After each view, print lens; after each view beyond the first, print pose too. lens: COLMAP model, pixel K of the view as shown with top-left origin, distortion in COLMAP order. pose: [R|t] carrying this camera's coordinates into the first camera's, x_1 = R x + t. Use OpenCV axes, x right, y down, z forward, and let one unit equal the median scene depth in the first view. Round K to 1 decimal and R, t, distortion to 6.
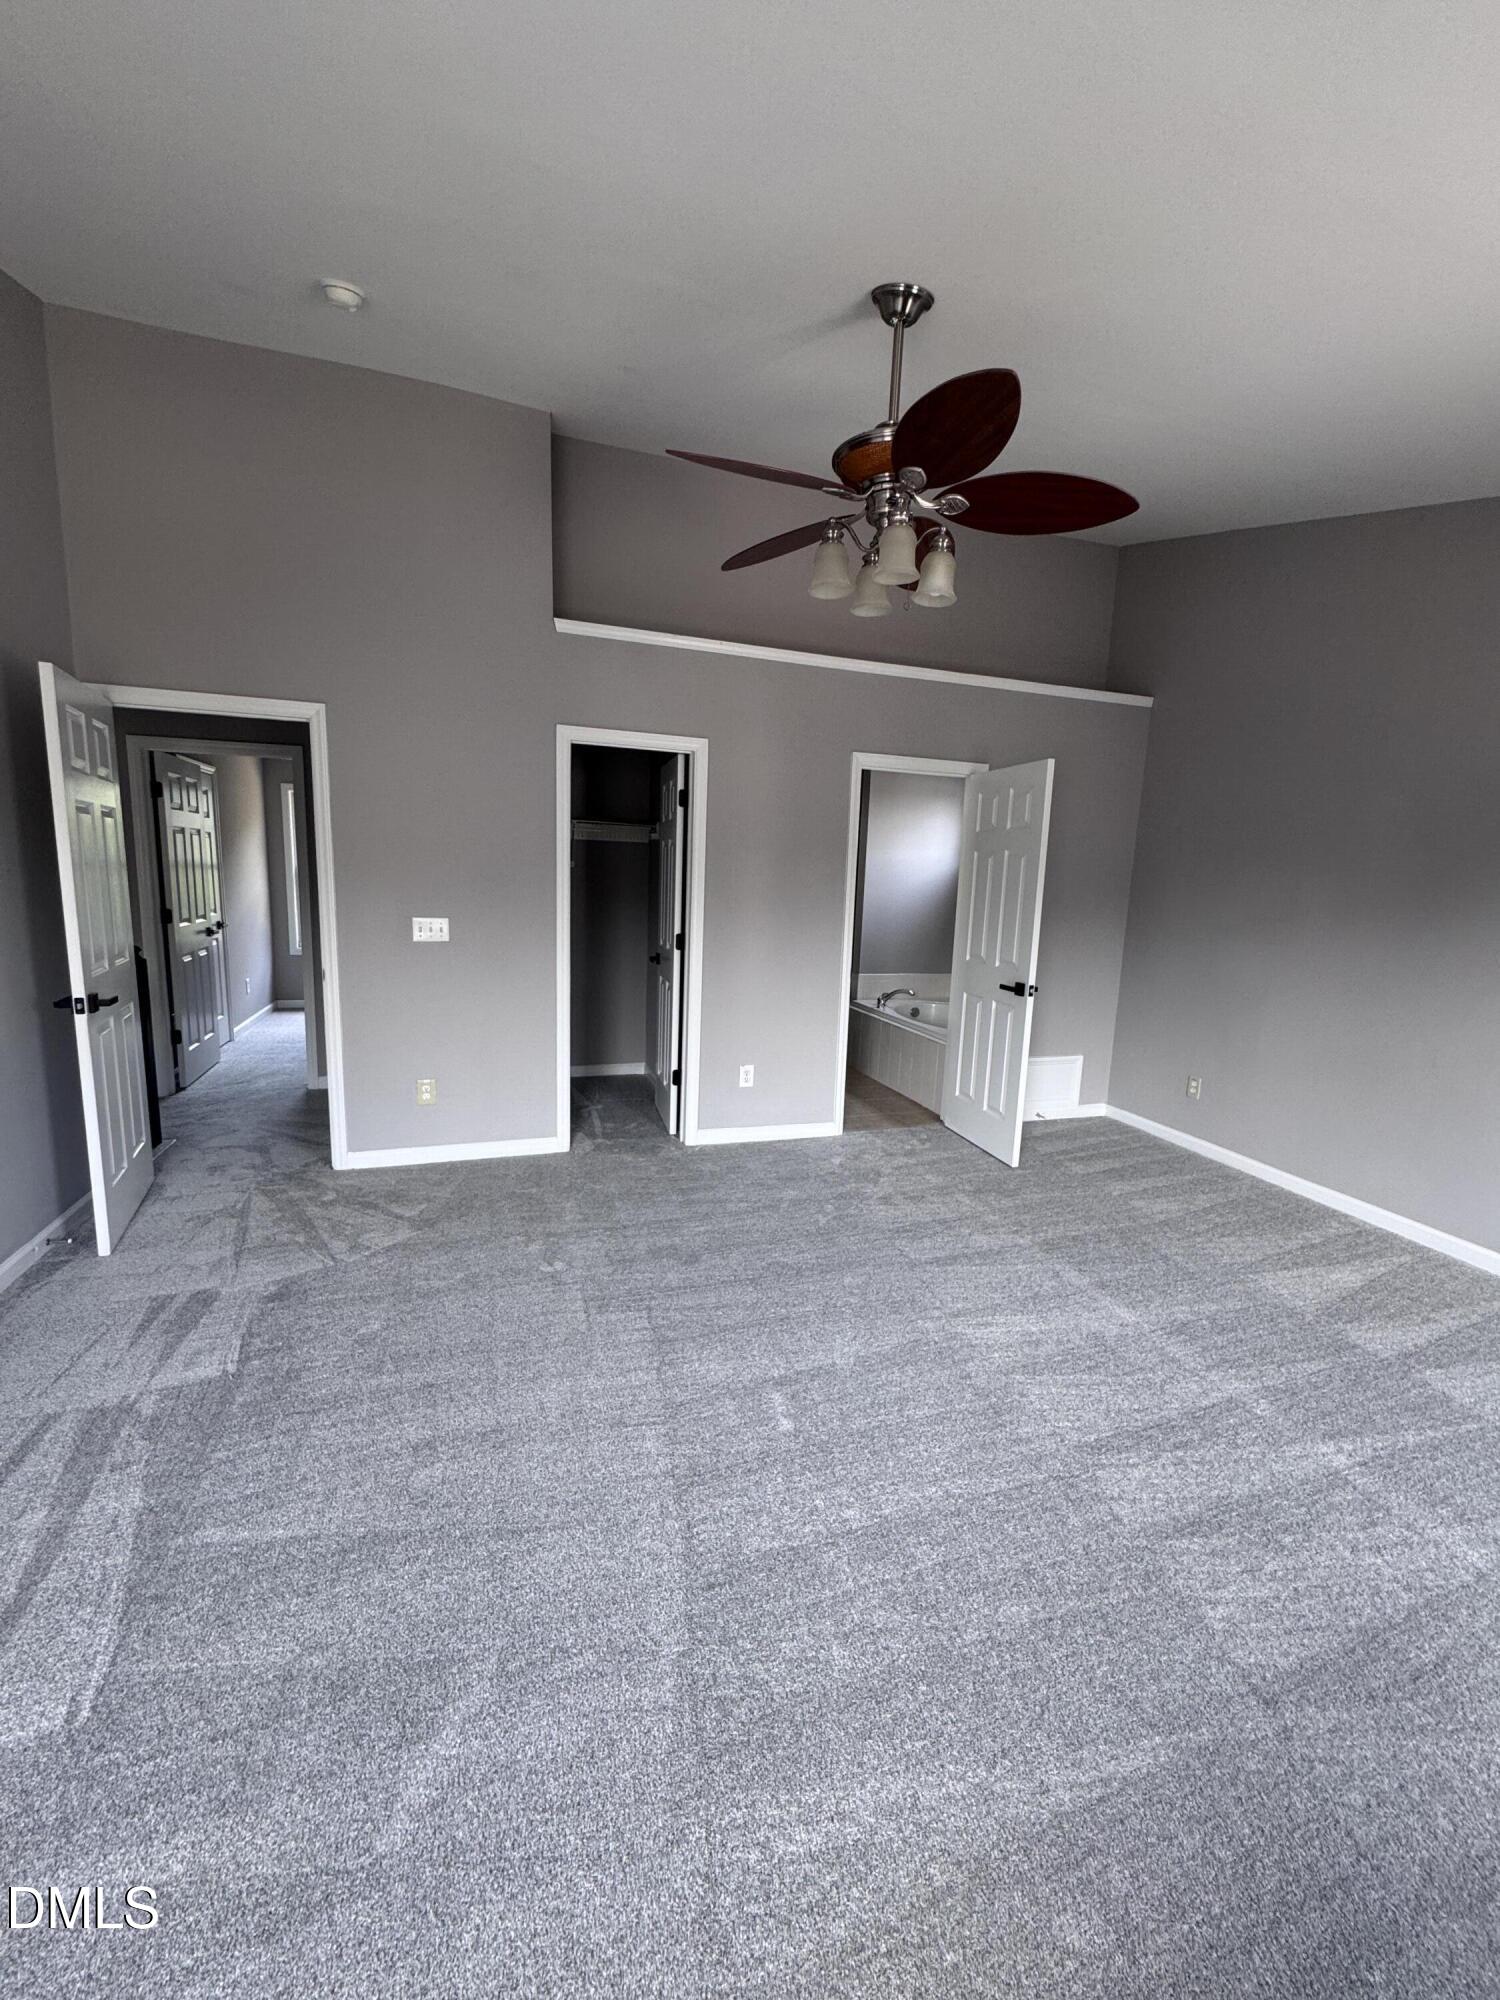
lens RADIAL K [[801.6, 0, 750.0], [0, 801.6, 1000.0], [0, 0, 1]] dist [-0.003595, 0.000716]
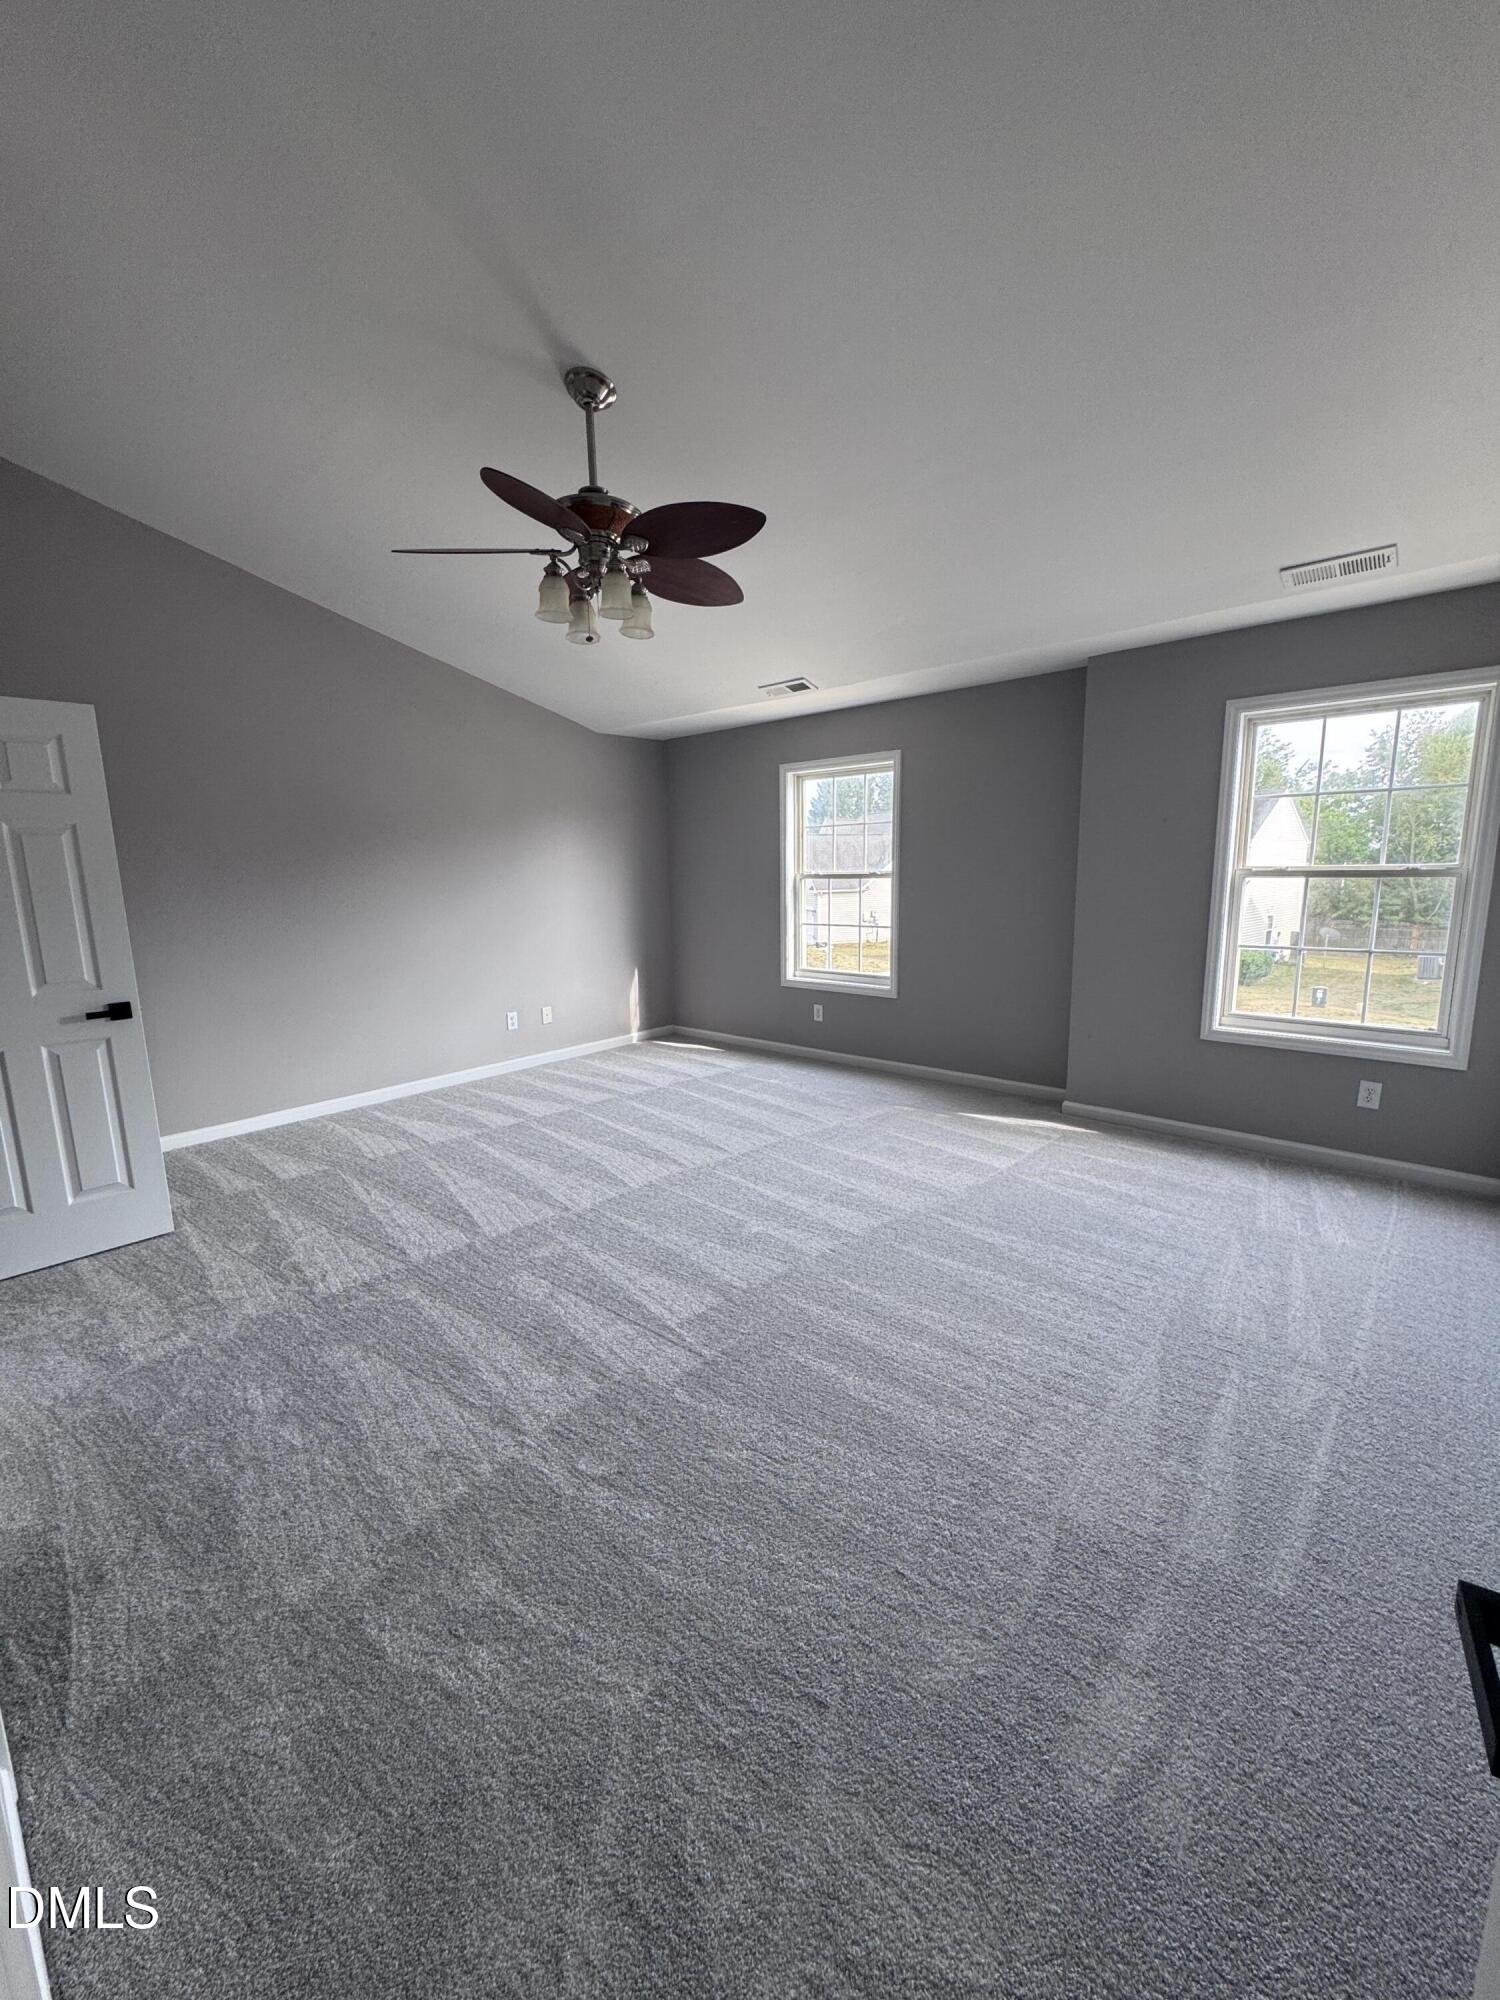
lens RADIAL K [[798.5, 0, 750.0], [0, 798.5, 1000.0], [0, 0, 1]] dist [-0.004099, -0.000228]
pose [[-0.495752, -0.173575, 0.850942, -0.726911], [0.144160, 0.949783, 0.277723, -0.179153], [-0.856416, 0.260354, -0.445834, 1.014499]]
